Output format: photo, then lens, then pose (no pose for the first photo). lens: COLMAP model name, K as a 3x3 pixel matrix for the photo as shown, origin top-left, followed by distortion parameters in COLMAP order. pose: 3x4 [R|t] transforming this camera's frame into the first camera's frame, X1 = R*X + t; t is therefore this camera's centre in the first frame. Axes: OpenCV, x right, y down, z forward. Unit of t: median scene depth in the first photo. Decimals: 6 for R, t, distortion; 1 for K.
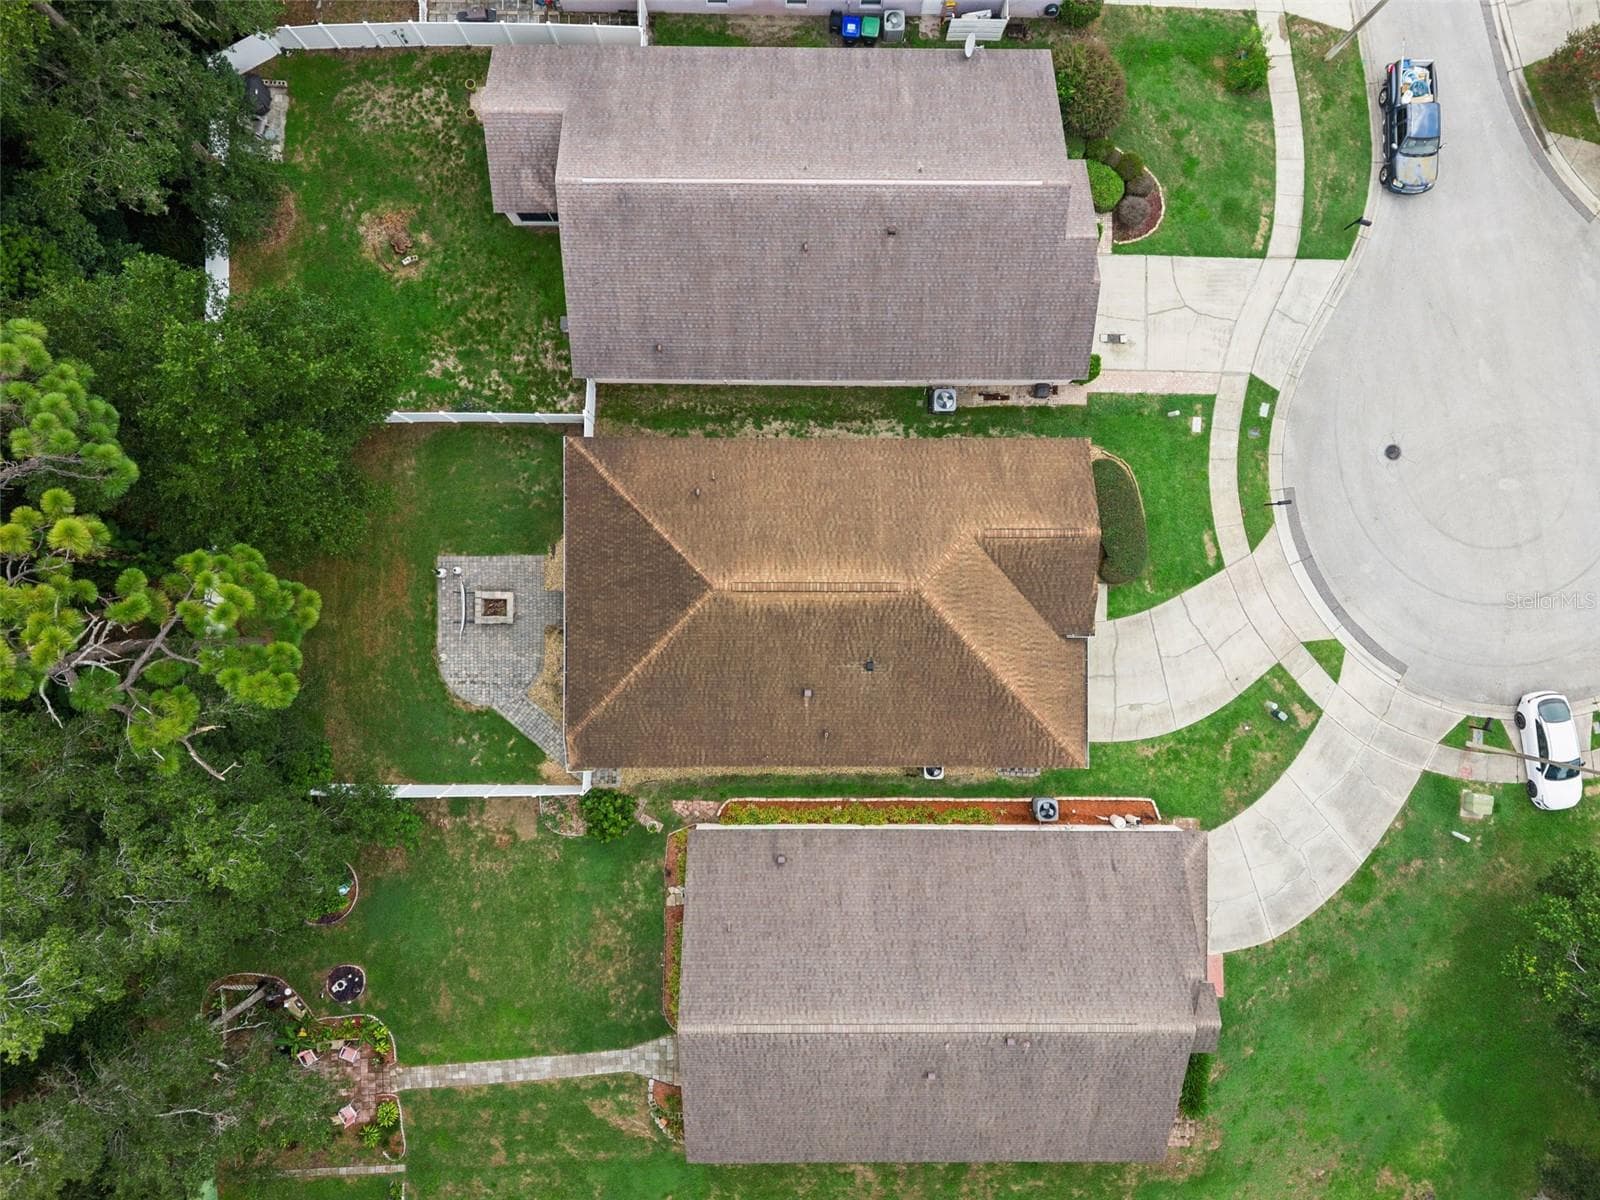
lens RADIAL K [[1069.5, 0, 800.0], [0, 1069.5, 600.0], [0, 0, 1]] dist [0.044232, -0.049076]
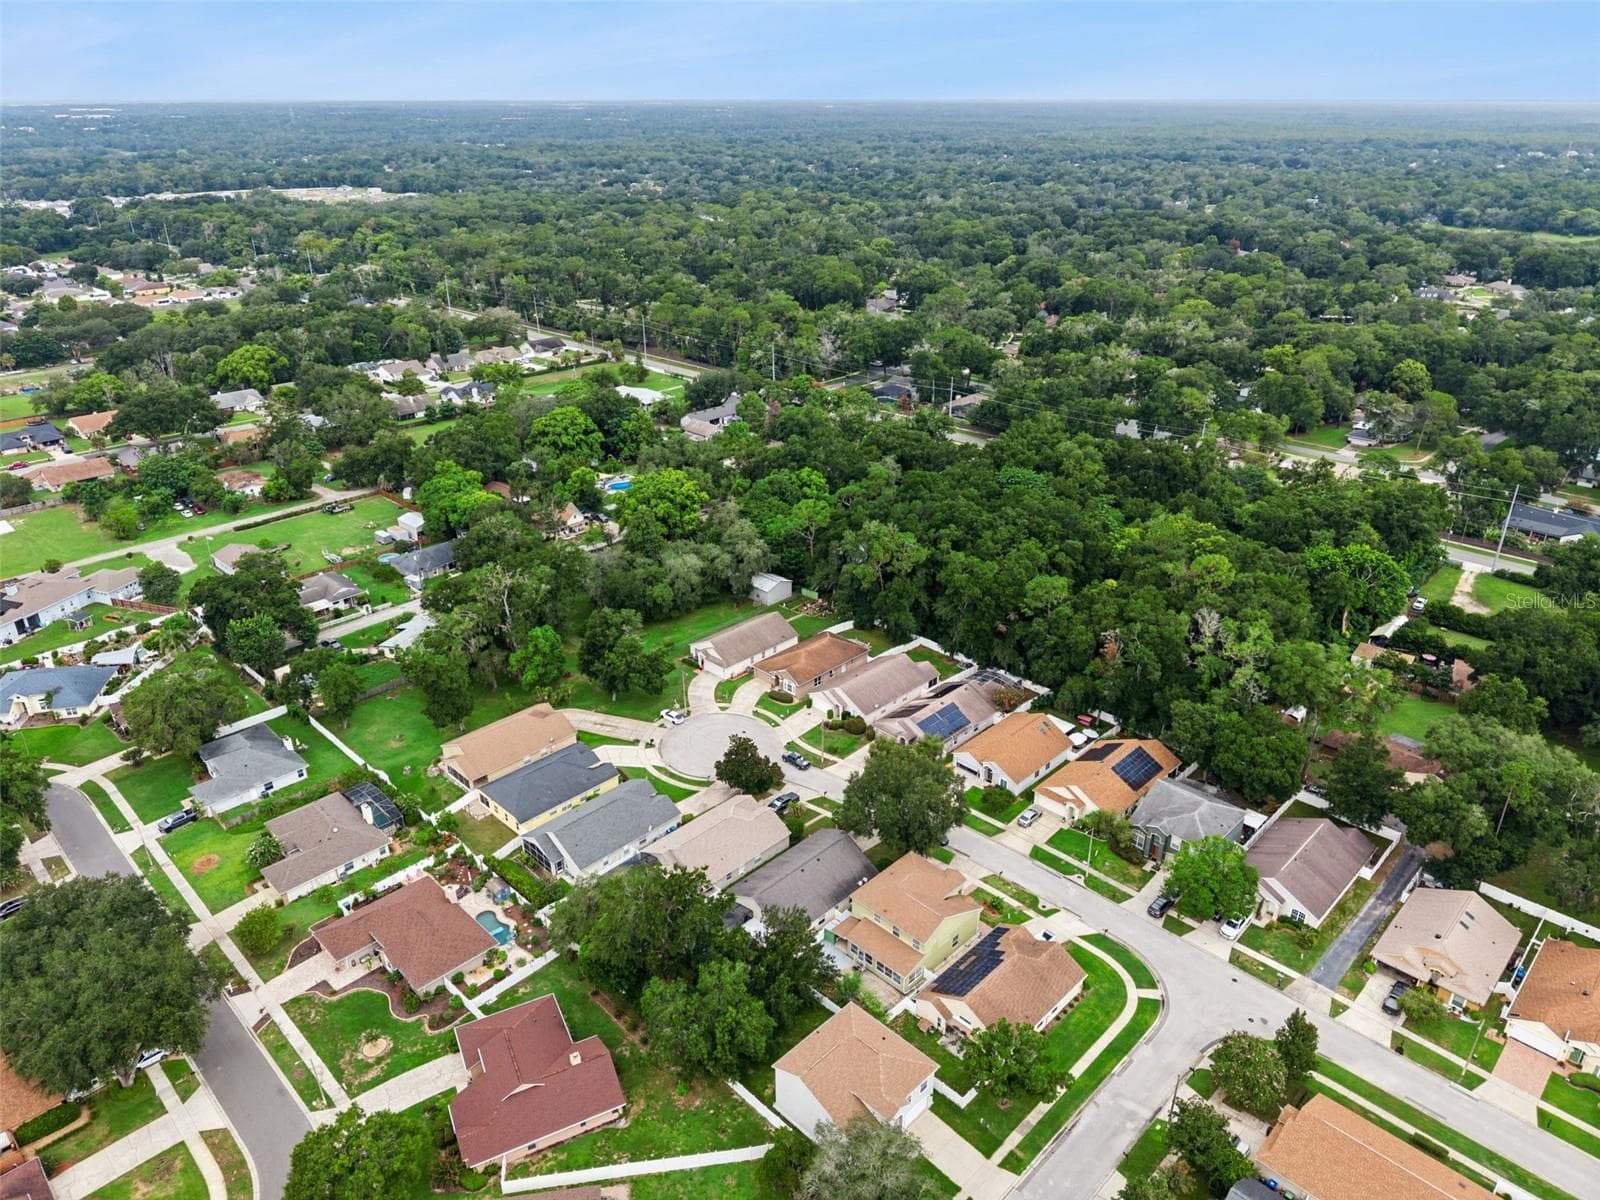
lens RADIAL K [[1069.5, 0, 800.0], [0, 1069.5, 600.0], [0, 0, 1]] dist [0.044232, -0.049076]
pose [[-0.702480, 0.286904, -0.651312, 2.995594], [-0.711637, -0.295663, 0.637304, -2.828516], [-0.009724, 0.911191, 0.411869, -1.205997]]
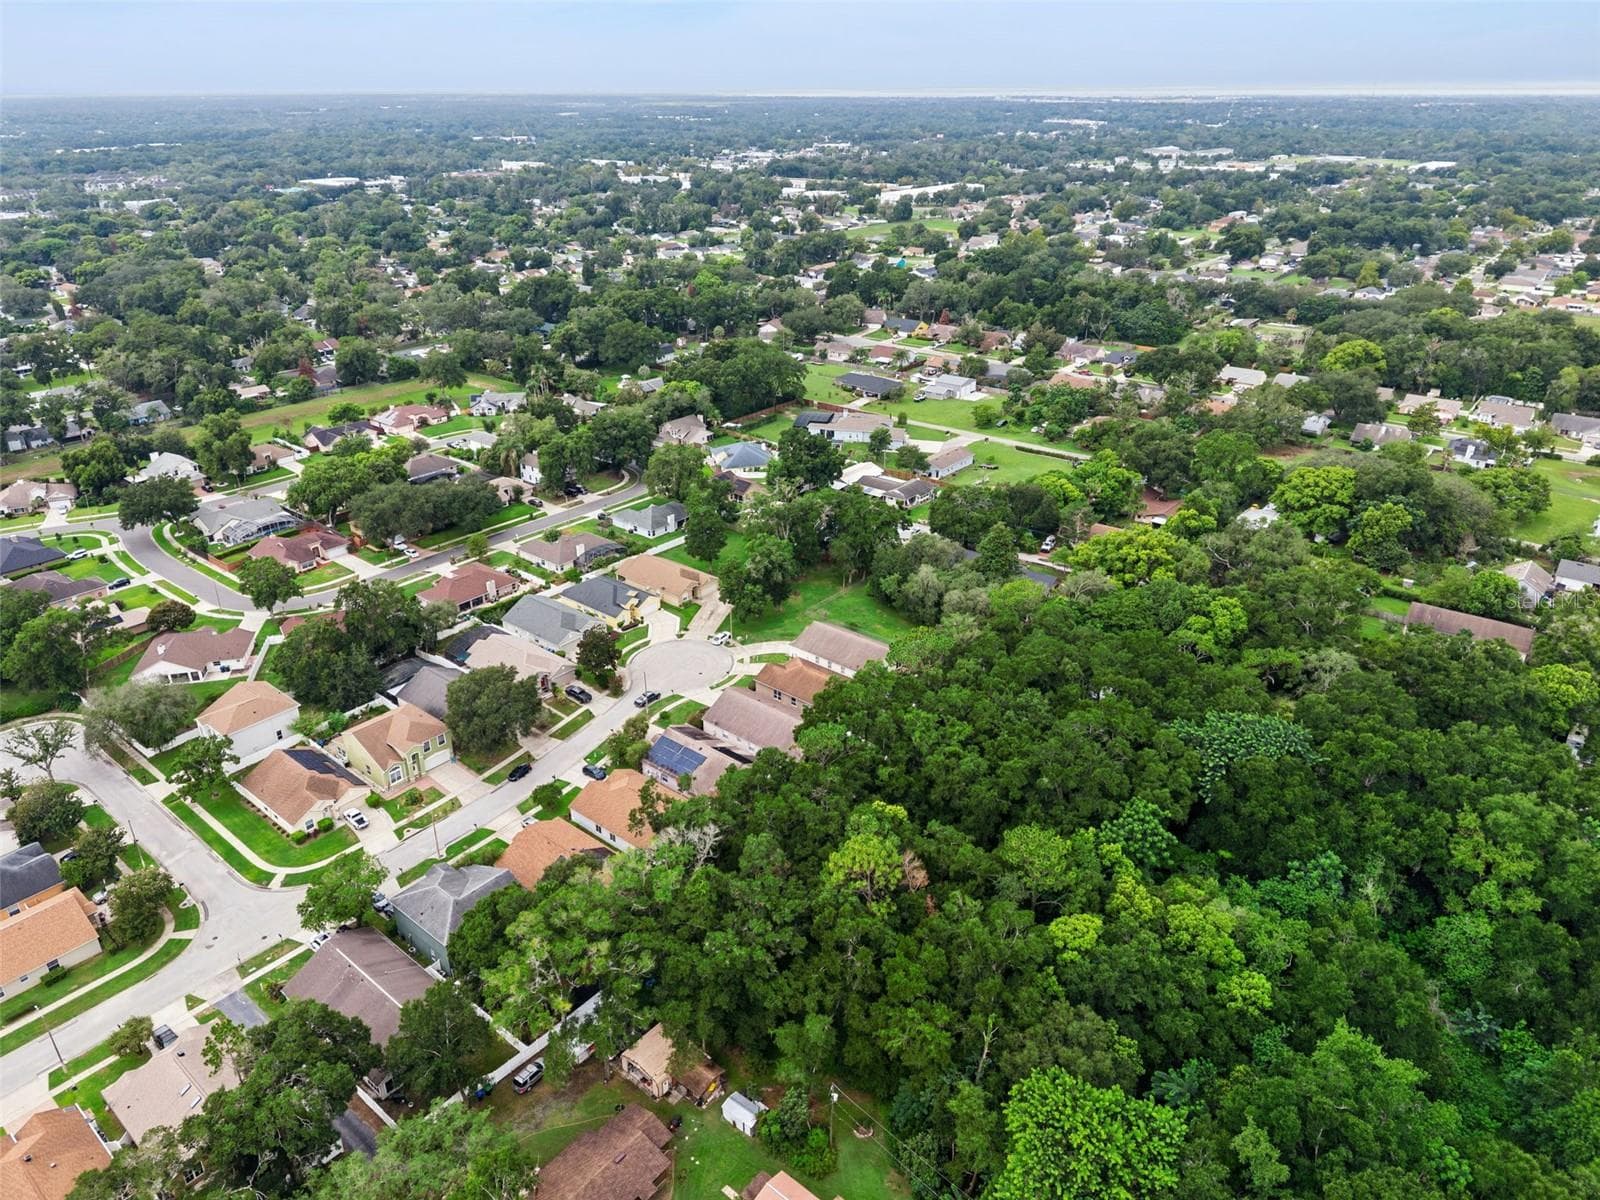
lens RADIAL K [[1044.8, 0, 801.4], [0, 1044.8, 625.0], [0, 0, 1]] dist [0.051436, -0.048274]
pose [[-0.767663, -0.305387, 0.563411, -2.274768], [0.640763, -0.350980, 0.682815, -2.879351], [-0.010777, 0.885185, 0.465115, -1.296131]]
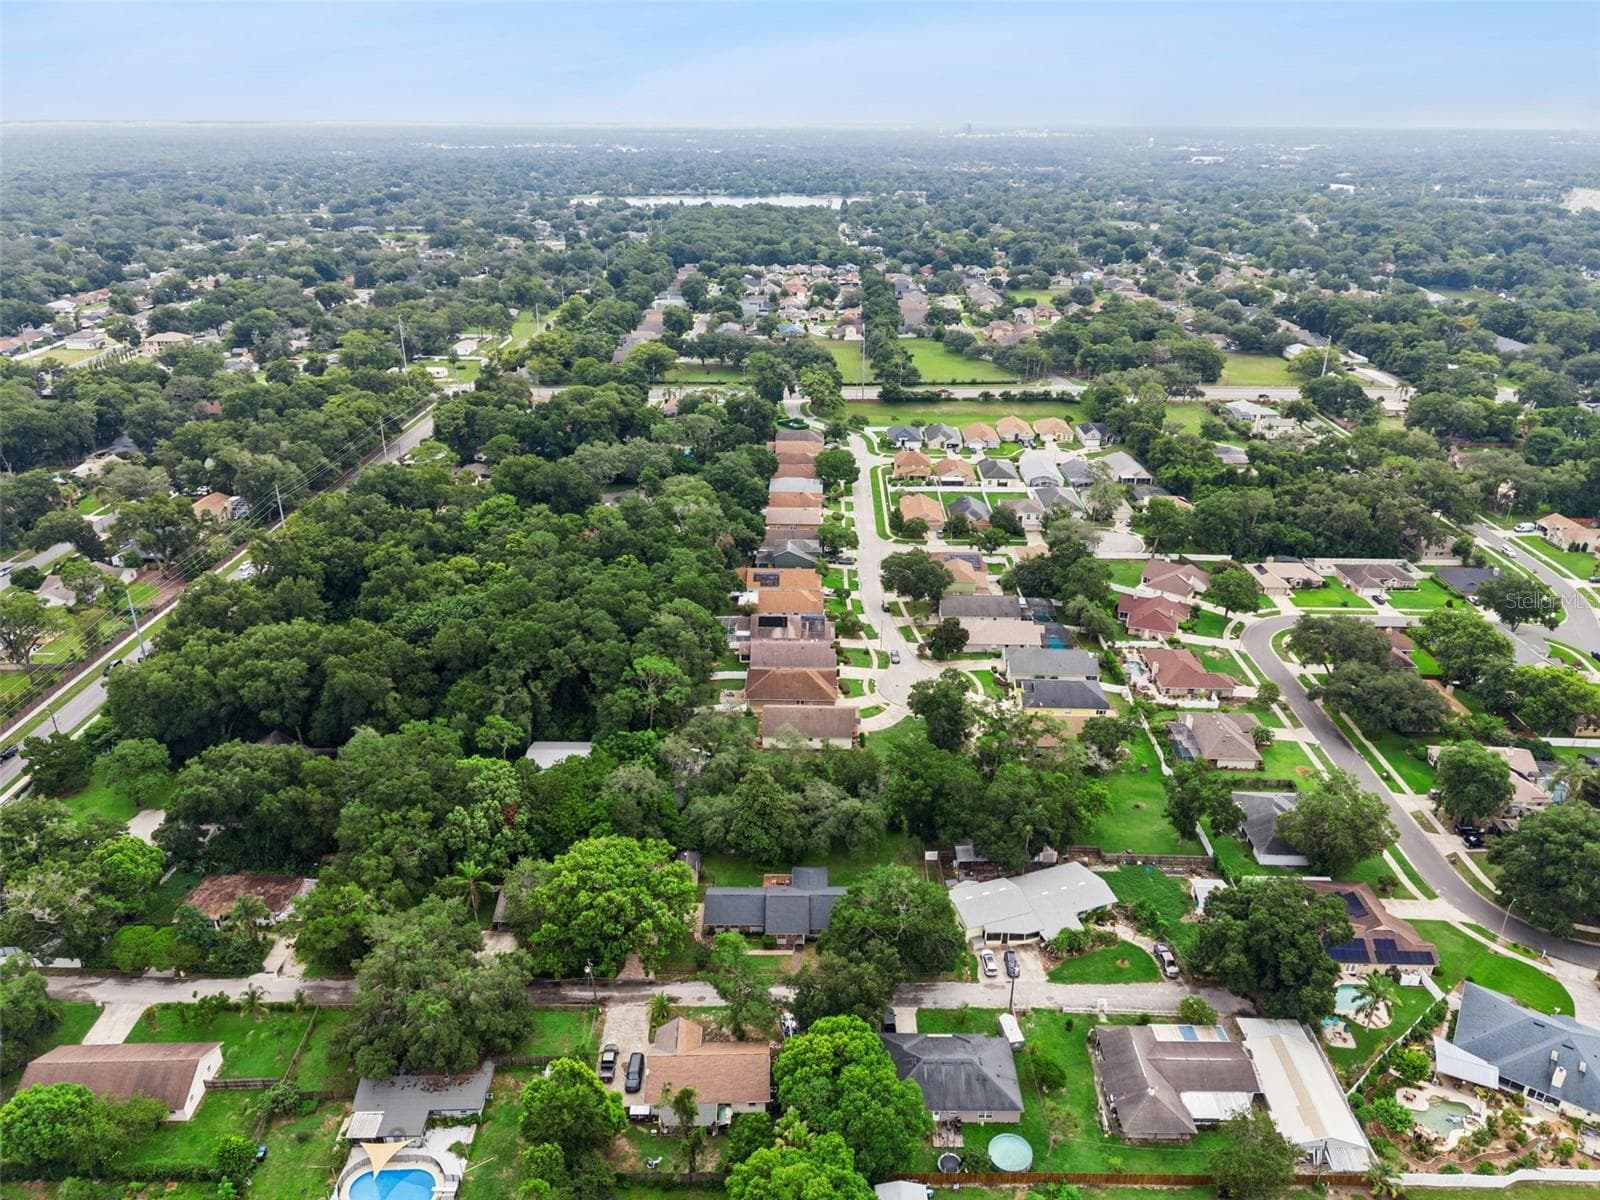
lens RADIAL K [[1069.5, 0, 800.0], [0, 1069.5, 600.0], [0, 0, 1]] dist [0.044232, -0.049076]
pose [[0.999598, -0.009096, -0.026856, 0.210133], [-0.020509, 0.422121, -0.906307, 4.646635], [0.019580, 0.906494, 0.421765, -1.707434]]
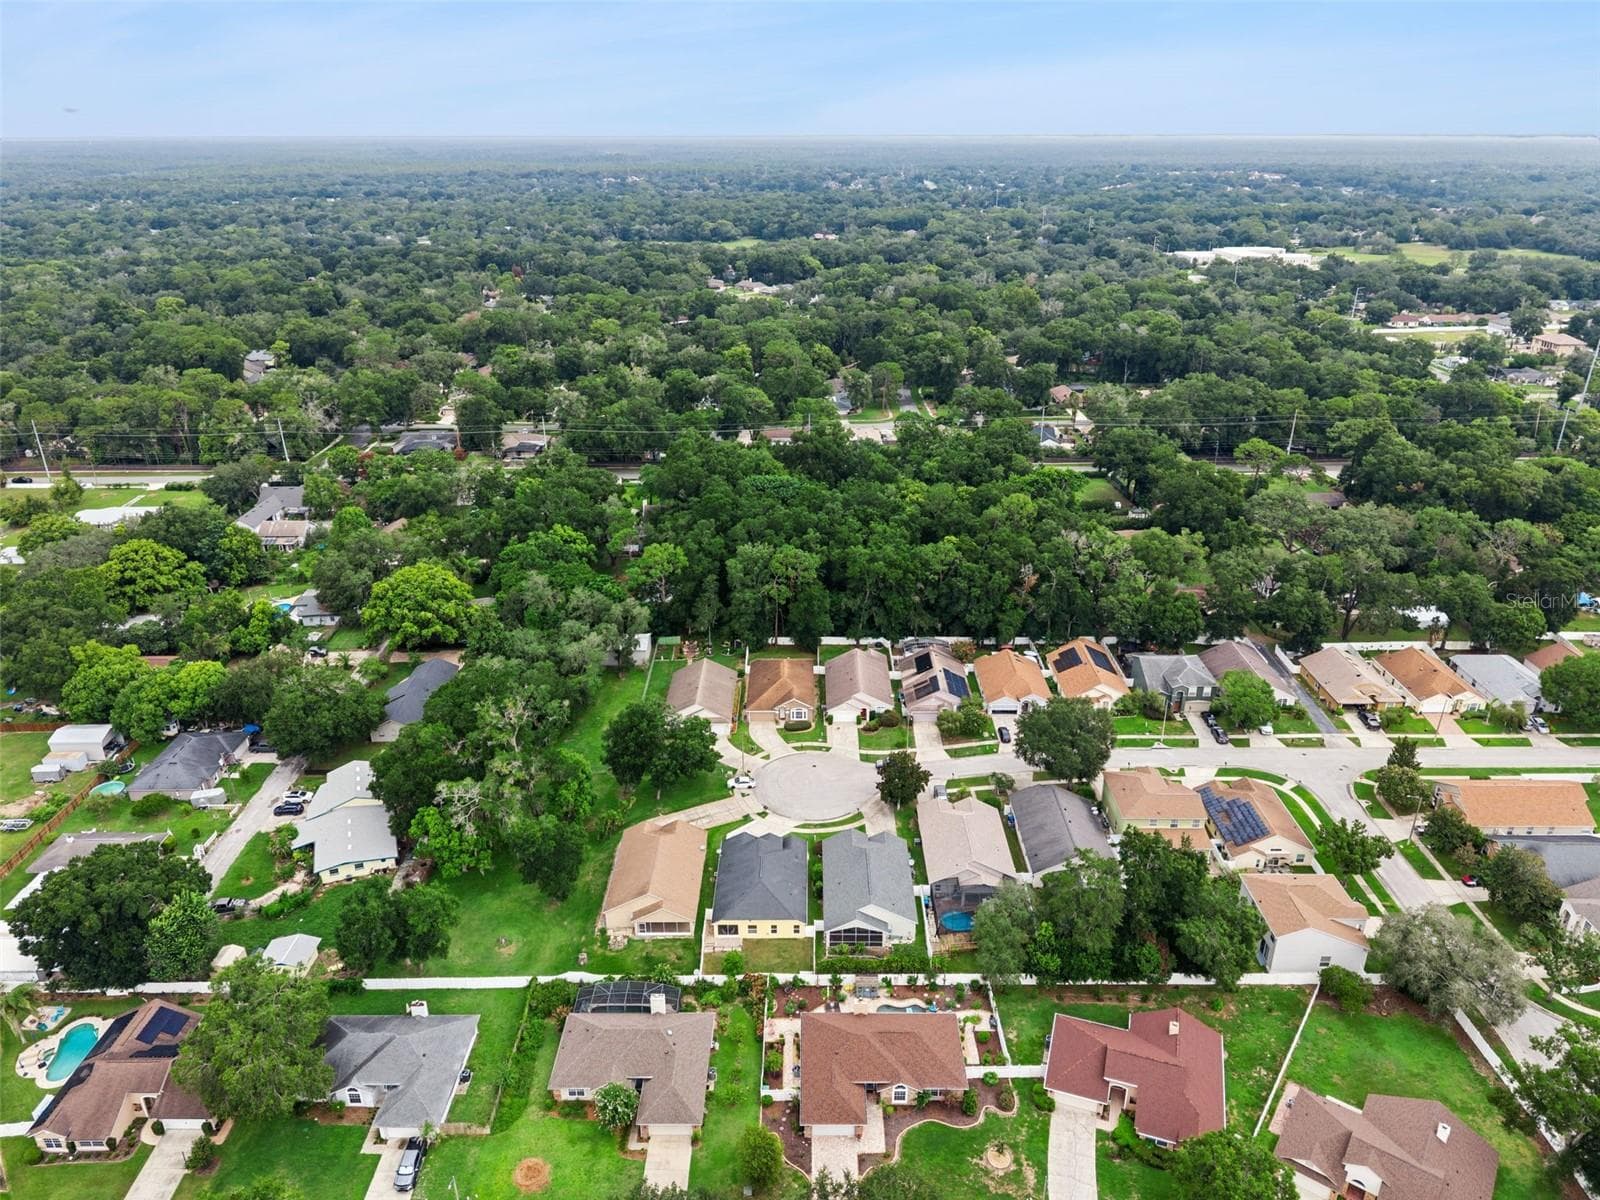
lens RADIAL K [[1069.5, 0, 800.0], [0, 1069.5, 600.0], [0, 0, 1]] dist [0.044232, -0.049076]
pose [[-0.003734, 0.387788, -0.921741, 4.156463], [-0.999967, 0.005188, 0.006234, -0.111080], [0.007200, 0.921734, 0.387755, -1.212528]]
